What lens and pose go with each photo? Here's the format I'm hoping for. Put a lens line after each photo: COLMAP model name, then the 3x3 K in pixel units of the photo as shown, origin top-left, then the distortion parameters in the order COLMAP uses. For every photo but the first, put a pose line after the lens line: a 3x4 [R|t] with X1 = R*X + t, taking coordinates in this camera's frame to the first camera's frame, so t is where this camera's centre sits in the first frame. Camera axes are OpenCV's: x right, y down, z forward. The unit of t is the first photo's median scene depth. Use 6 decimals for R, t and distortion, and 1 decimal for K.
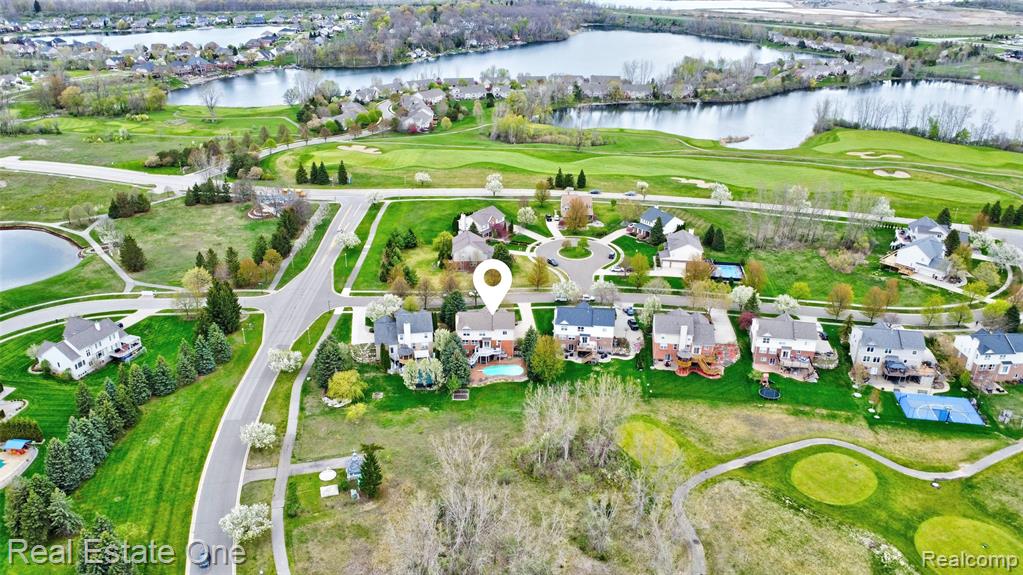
lens RADIAL K [[746.4, 0, 510.0], [0, 746.4, 276.3], [0, 0, 1]] dist [-0.023117, -0.013773]
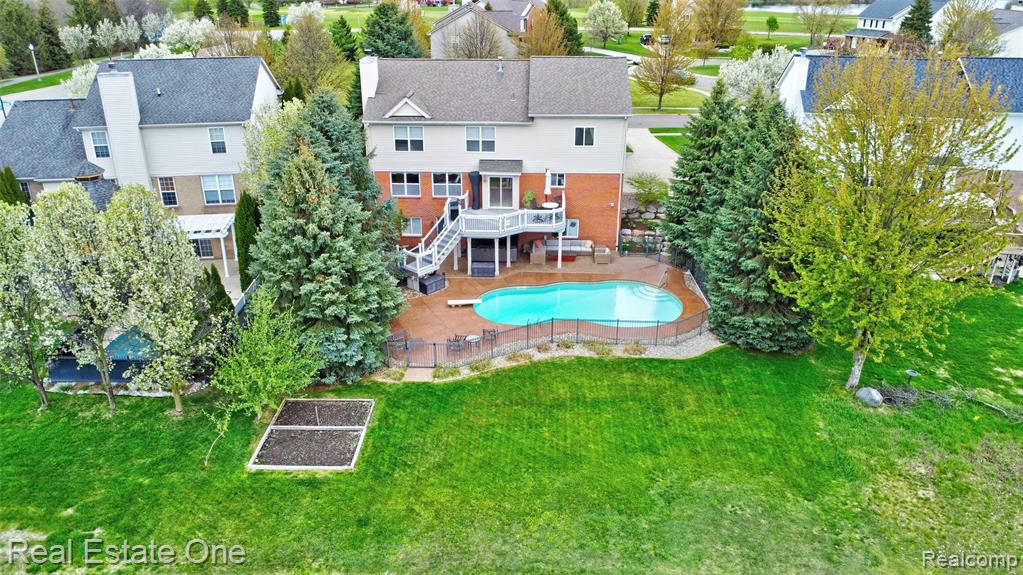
lens RADIAL K [[746.4, 0, 510.0], [0, 746.4, 276.3], [0, 0, 1]] dist [-0.023117, -0.013773]
pose [[0.998829, 0.012109, -0.046830, -0.017803], [-0.011512, 0.999849, 0.013010, 0.114040], [0.046981, -0.012456, 0.998818, 0.781517]]
